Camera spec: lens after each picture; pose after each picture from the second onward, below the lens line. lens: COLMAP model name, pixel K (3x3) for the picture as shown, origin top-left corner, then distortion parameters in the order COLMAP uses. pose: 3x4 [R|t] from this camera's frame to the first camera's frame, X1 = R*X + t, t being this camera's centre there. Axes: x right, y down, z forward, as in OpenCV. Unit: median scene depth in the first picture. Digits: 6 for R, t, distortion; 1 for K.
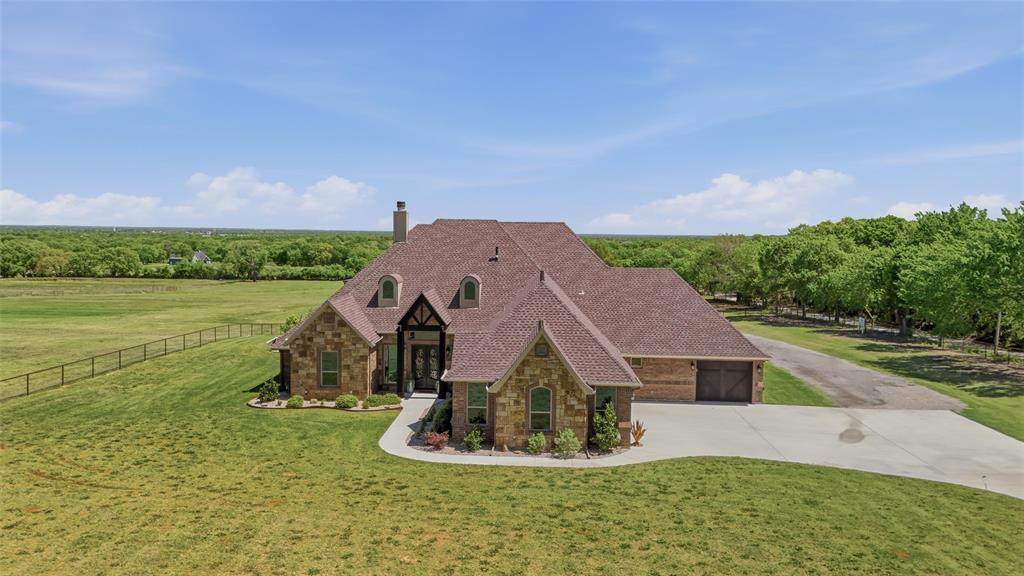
lens RADIAL K [[771.2, 0, 511.6], [0, 771.2, 290.9], [0, 0, 1]] dist [0.050224, -0.019598]
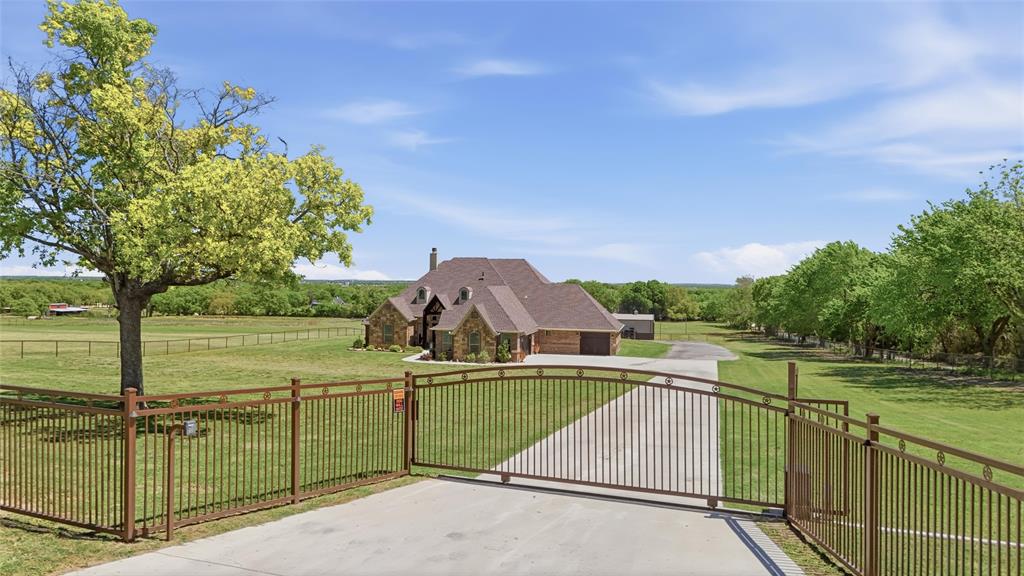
lens RADIAL K [[771.2, 0, 516.0], [0, 771.2, 288.1], [0, 0, 1]] dist [0.050224, -0.019598]
pose [[0.987887, 0.001072, -0.155173, 0.380516], [-0.011654, 0.997664, -0.067303, 0.113357], [0.154738, 0.068296, 0.985592, -0.866244]]
